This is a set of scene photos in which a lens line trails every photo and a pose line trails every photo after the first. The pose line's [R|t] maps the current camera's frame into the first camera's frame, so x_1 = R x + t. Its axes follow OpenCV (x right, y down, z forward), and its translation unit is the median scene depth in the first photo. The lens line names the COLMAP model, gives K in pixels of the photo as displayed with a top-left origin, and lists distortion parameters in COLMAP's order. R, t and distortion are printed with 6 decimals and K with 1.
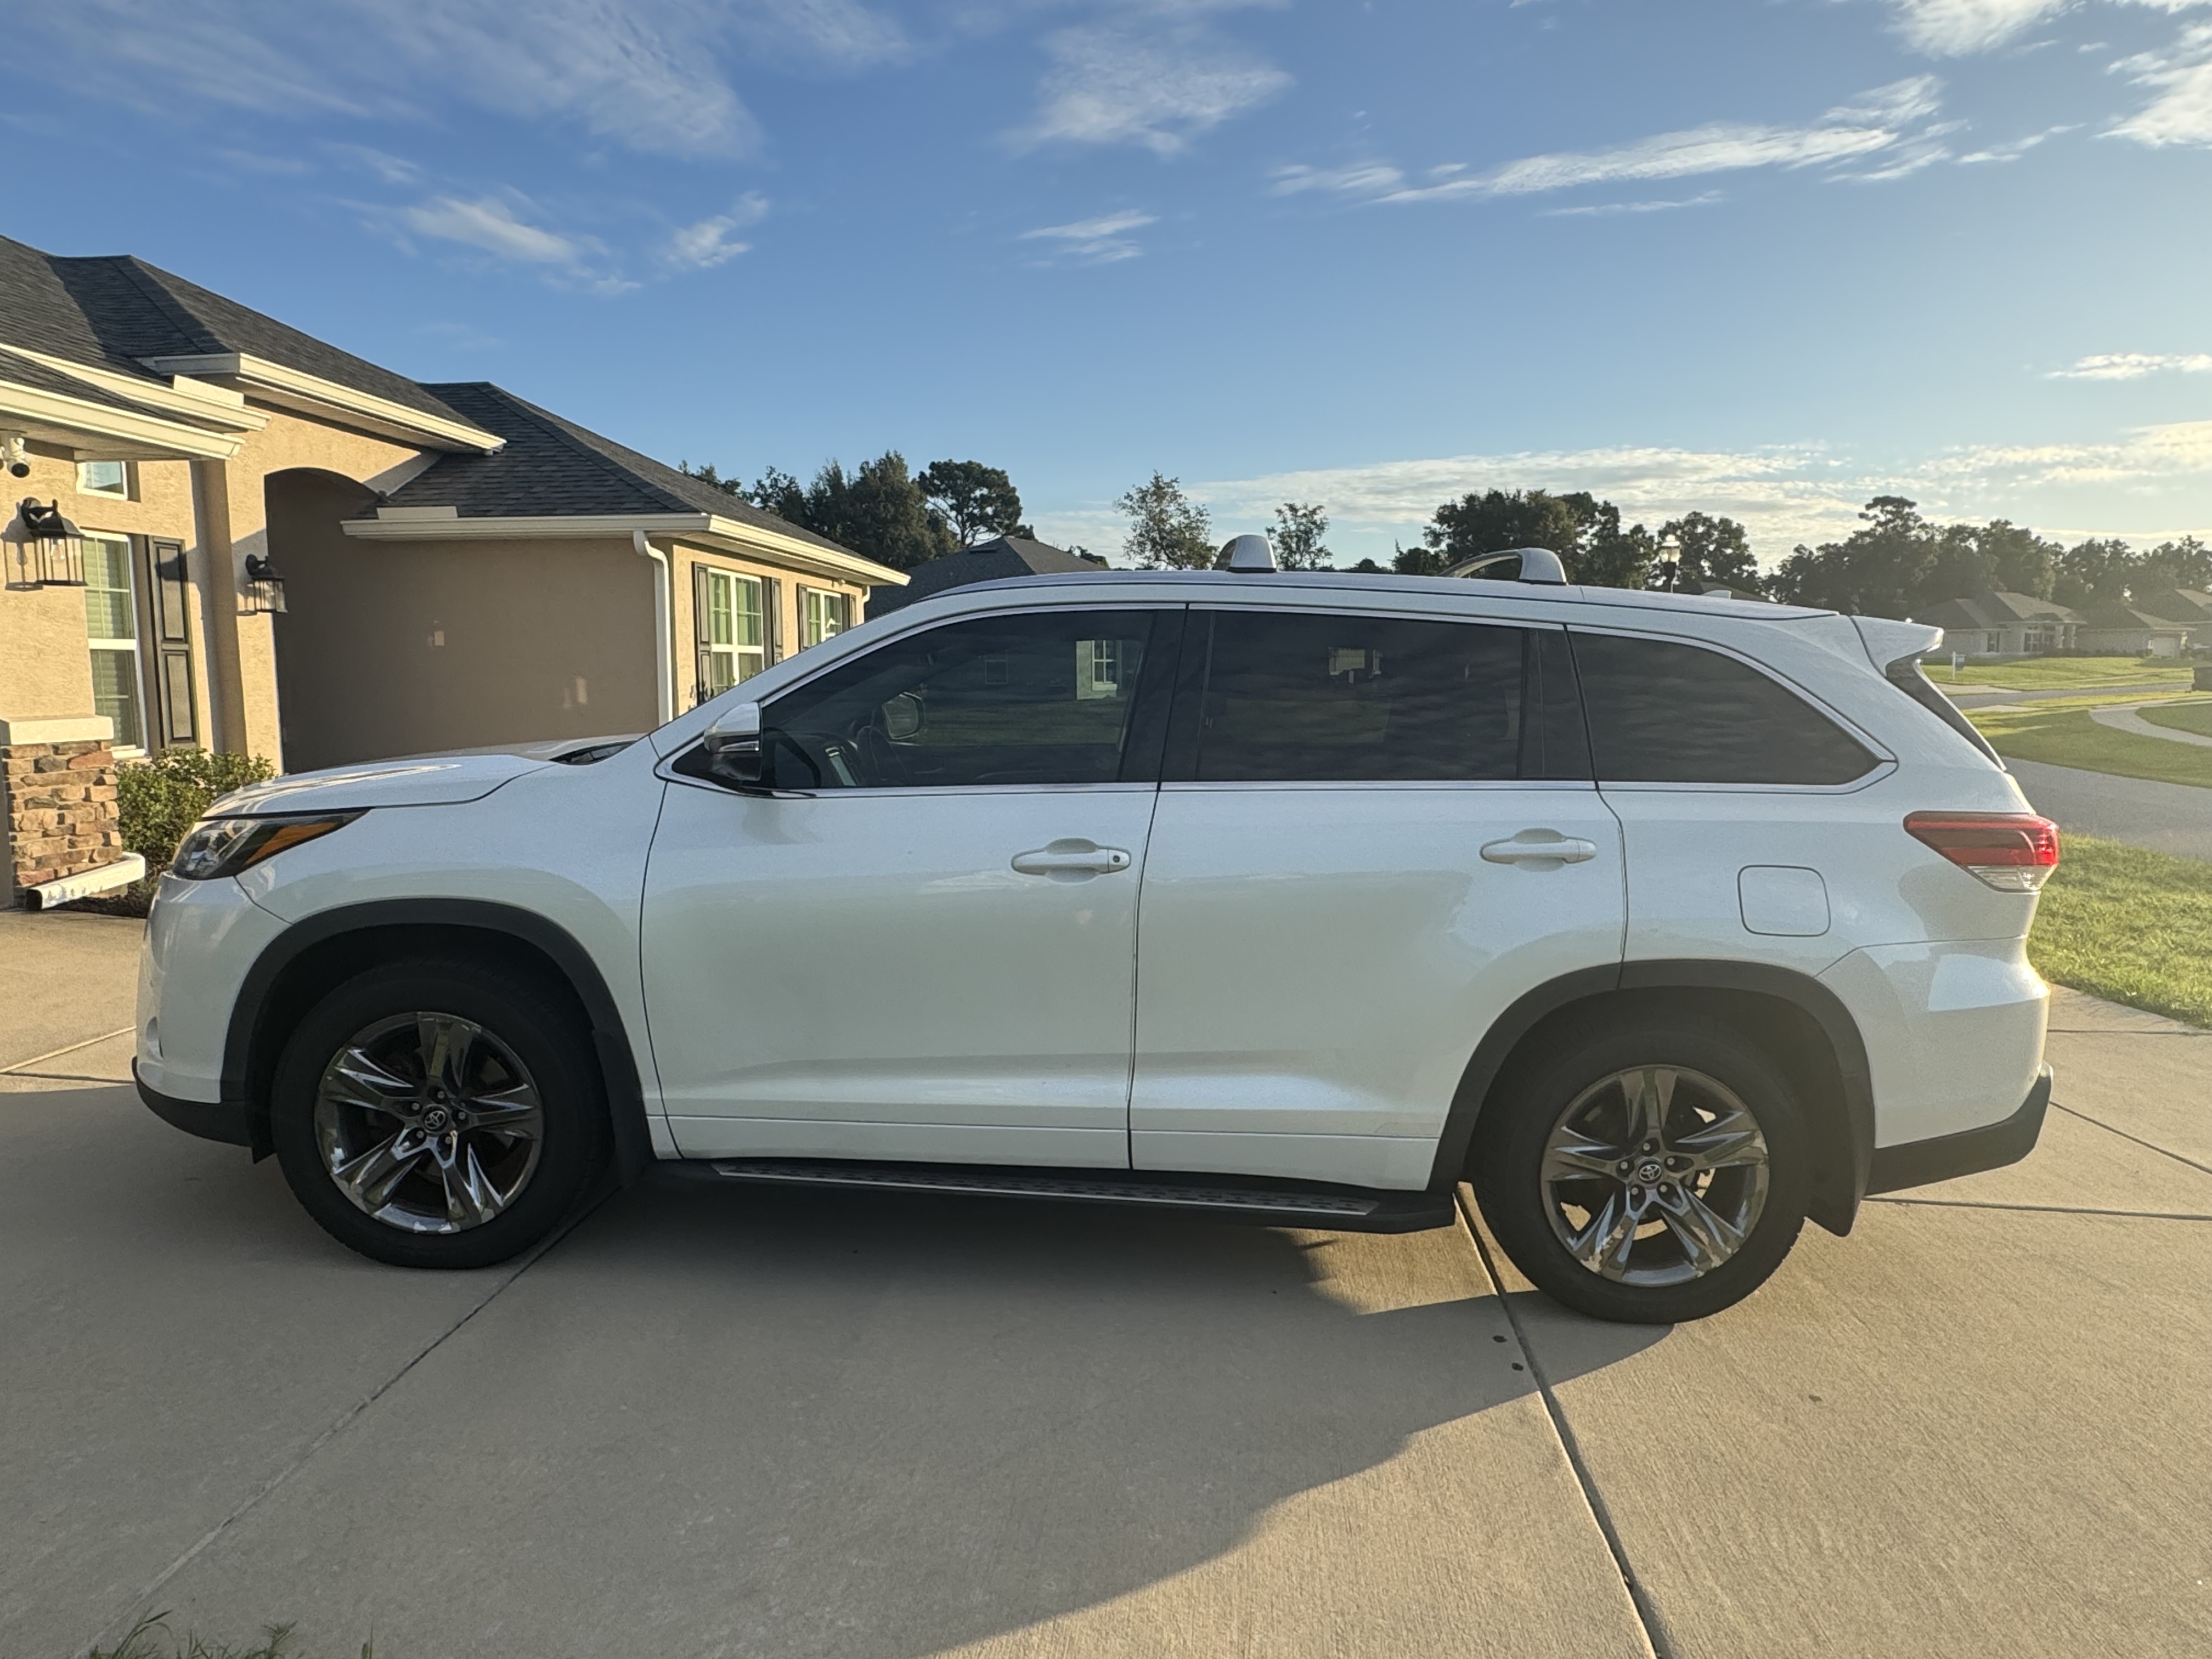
lens RADIAL K [[1423.1, 0, 1106.0], [0, 1423.1, 829.5], [0, 0, 1]] dist [0.003742, 0.000482]
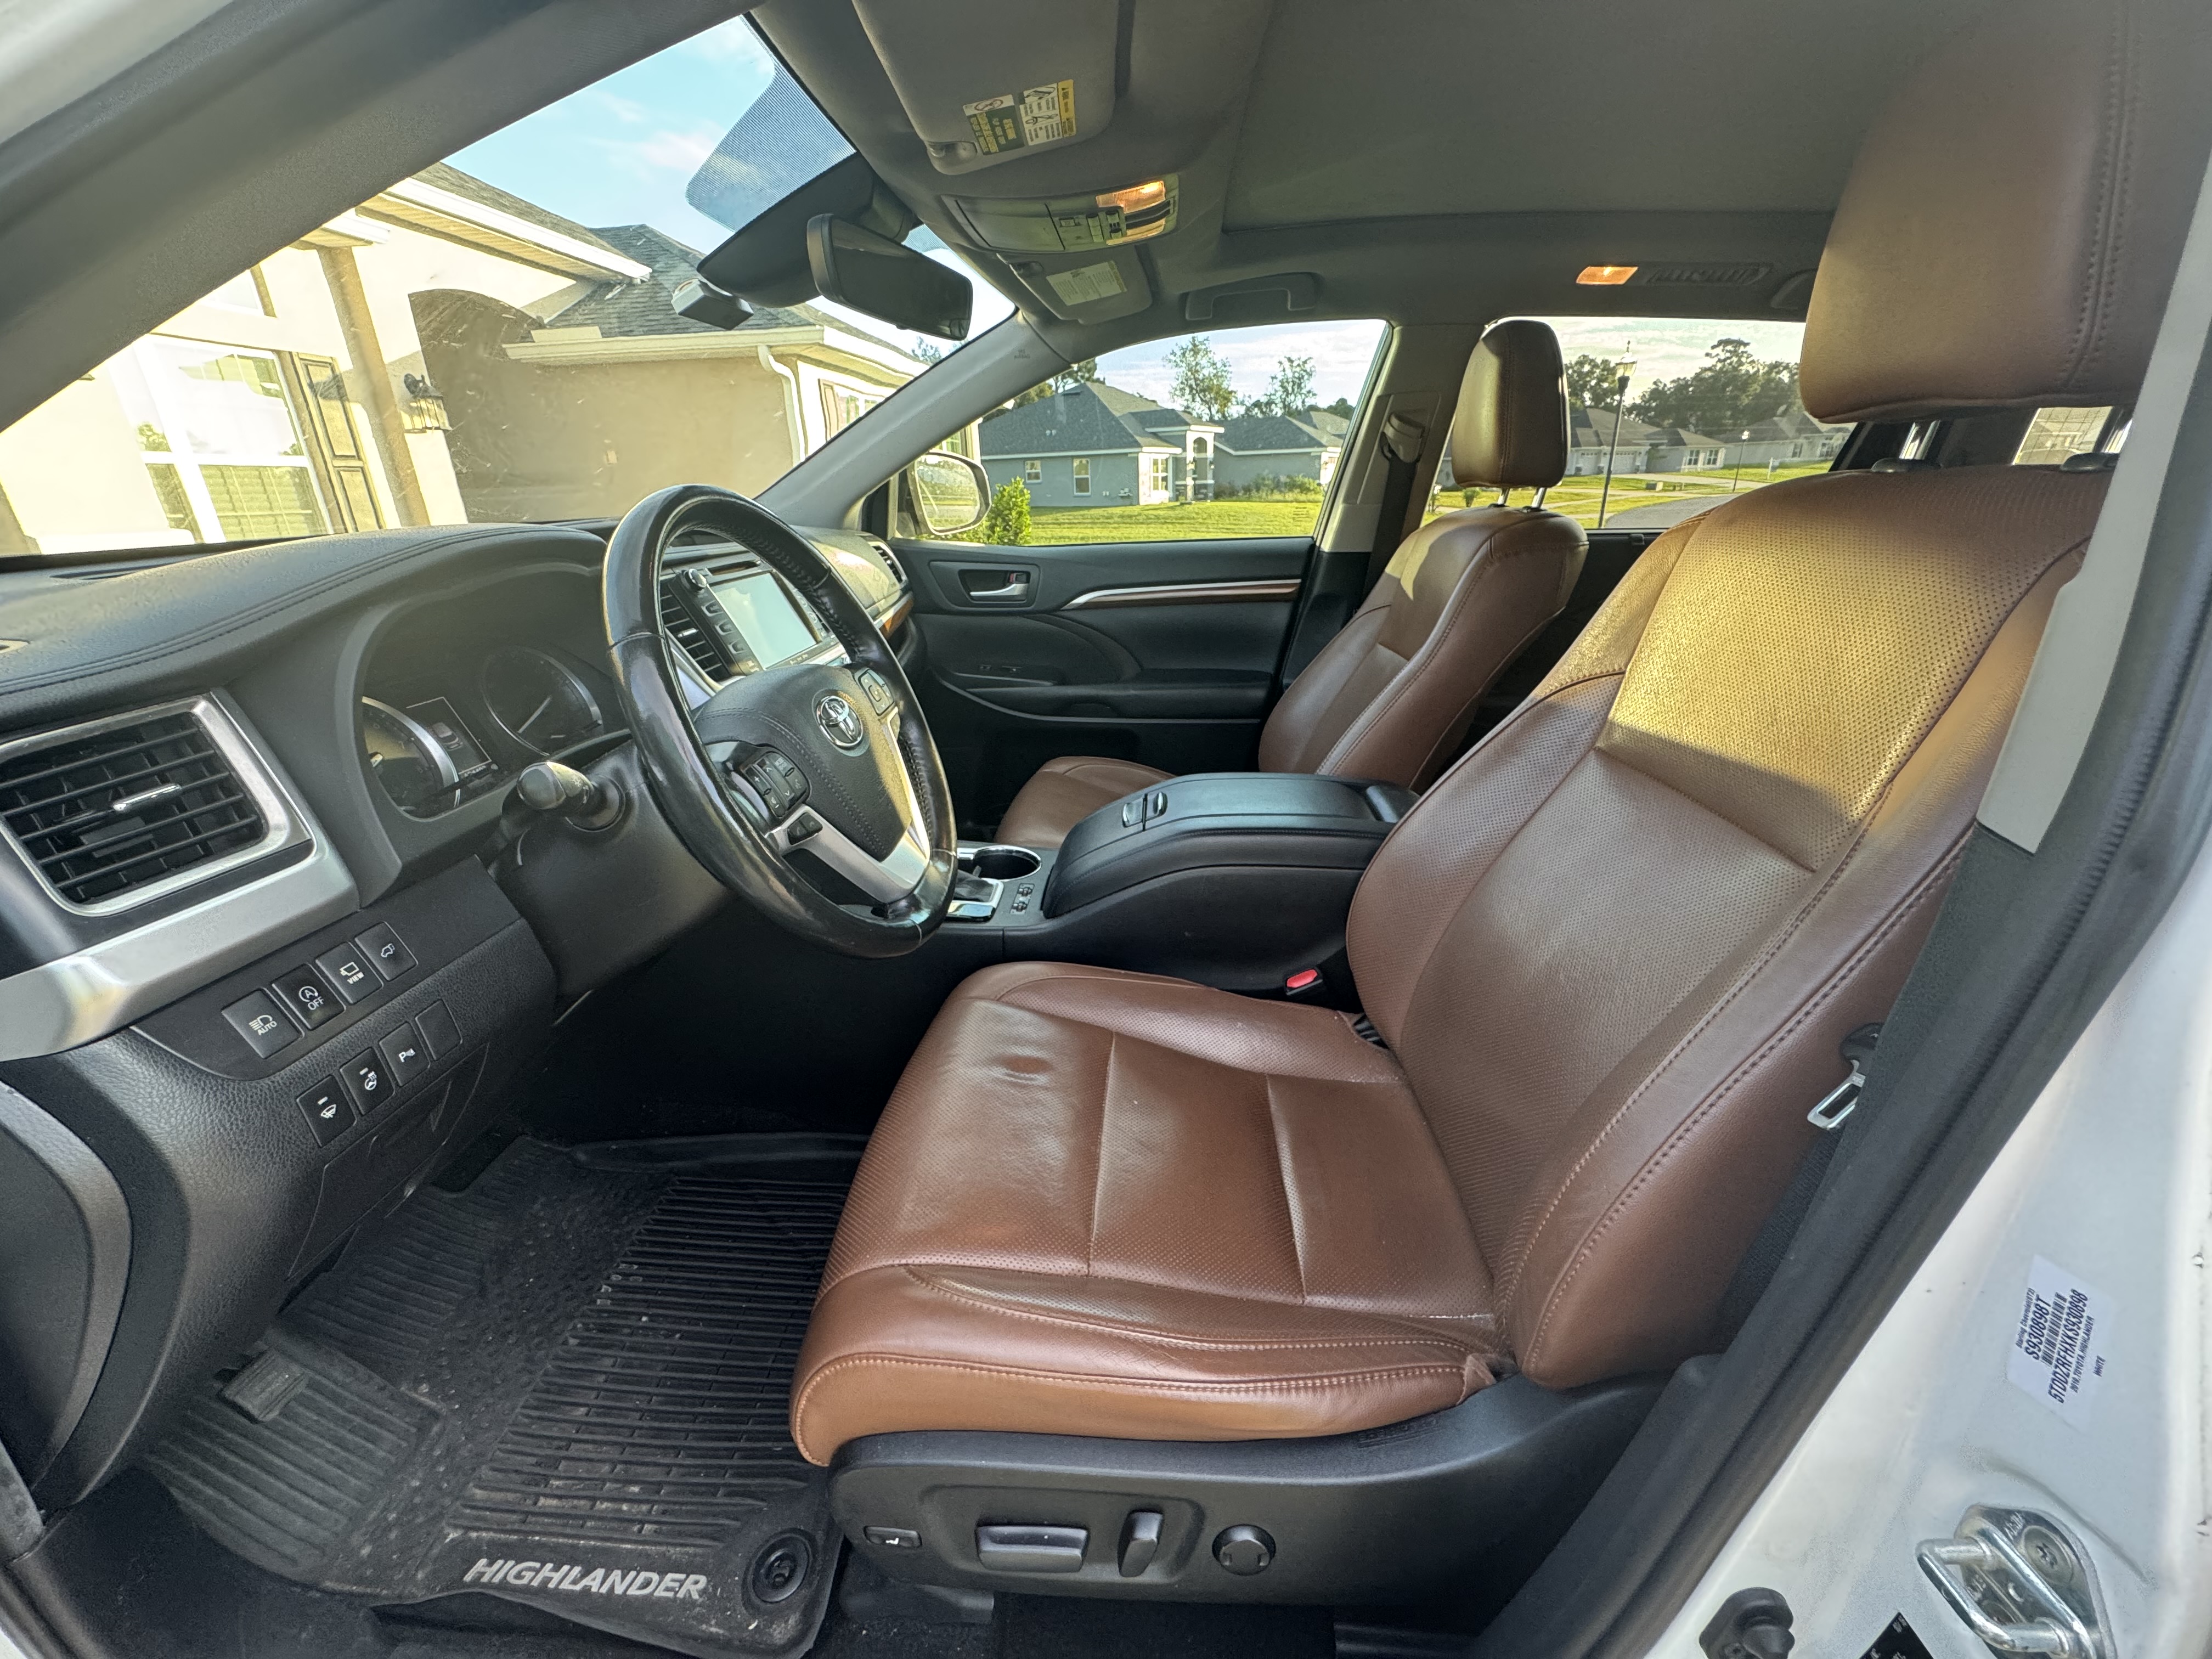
lens RADIAL K [[871.5, 0, 1106.0], [0, 871.5, 829.5], [0, 0, 1]] dist [-0.002358, -0.000776]
pose [[0.998539, -0.001350, -0.054018, -0.020655], [0.015242, 0.966131, 0.257600, -0.014006], [0.051840, -0.258047, 0.964741, 0.231567]]
